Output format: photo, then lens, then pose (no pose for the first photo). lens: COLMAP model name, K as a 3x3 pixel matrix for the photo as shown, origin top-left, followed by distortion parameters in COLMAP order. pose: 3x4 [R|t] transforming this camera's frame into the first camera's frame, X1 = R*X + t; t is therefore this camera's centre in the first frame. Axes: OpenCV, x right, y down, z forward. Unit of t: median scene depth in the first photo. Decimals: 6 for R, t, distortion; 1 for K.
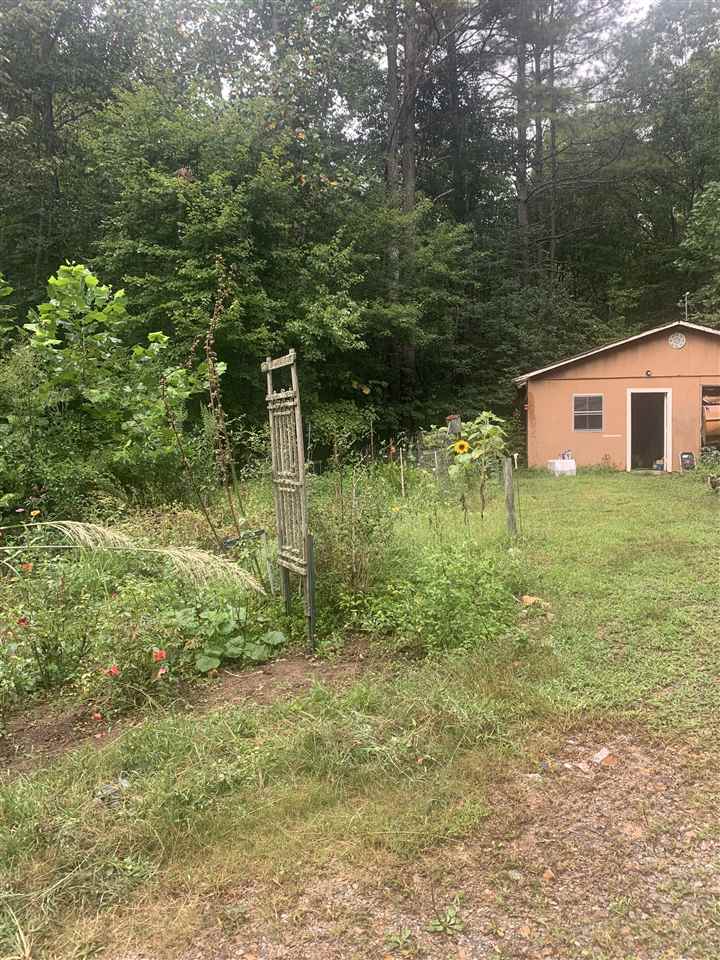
lens RADIAL K [[709.4, 0, 360.0], [0, 709.4, 480.0], [0, 0, 1]] dist [0.058389, -0.149001]
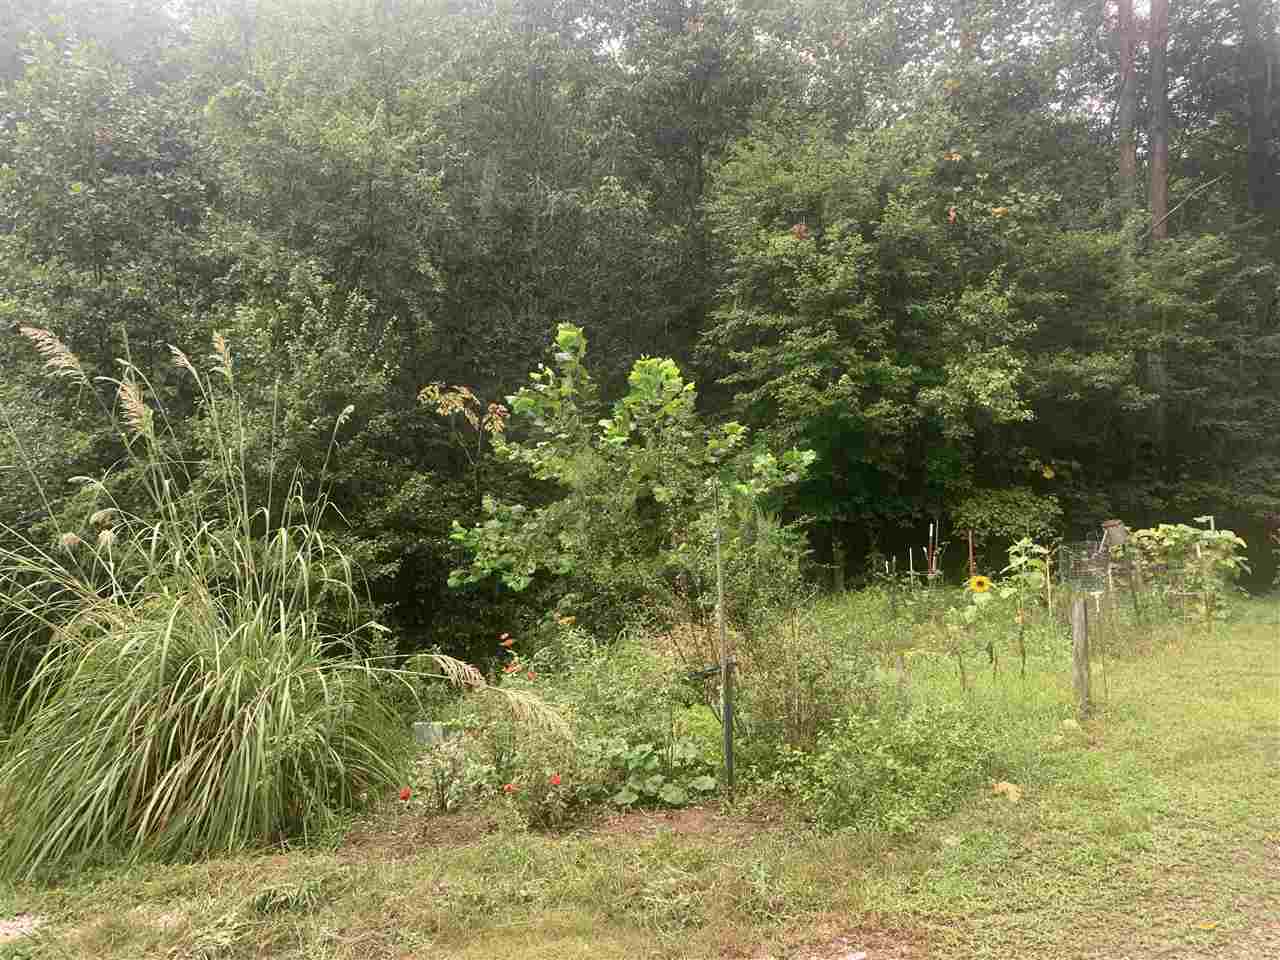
lens RADIAL K [[945.9, 0, 636.7], [0, 945.9, 460.2], [0, 0, 1]] dist [0.058389, -0.149001]
pose [[0.858520, -0.004533, -0.512760, 0.256902], [-0.049710, 0.994515, -0.092023, -0.047741], [0.510364, 0.104493, 0.853586, -0.094423]]
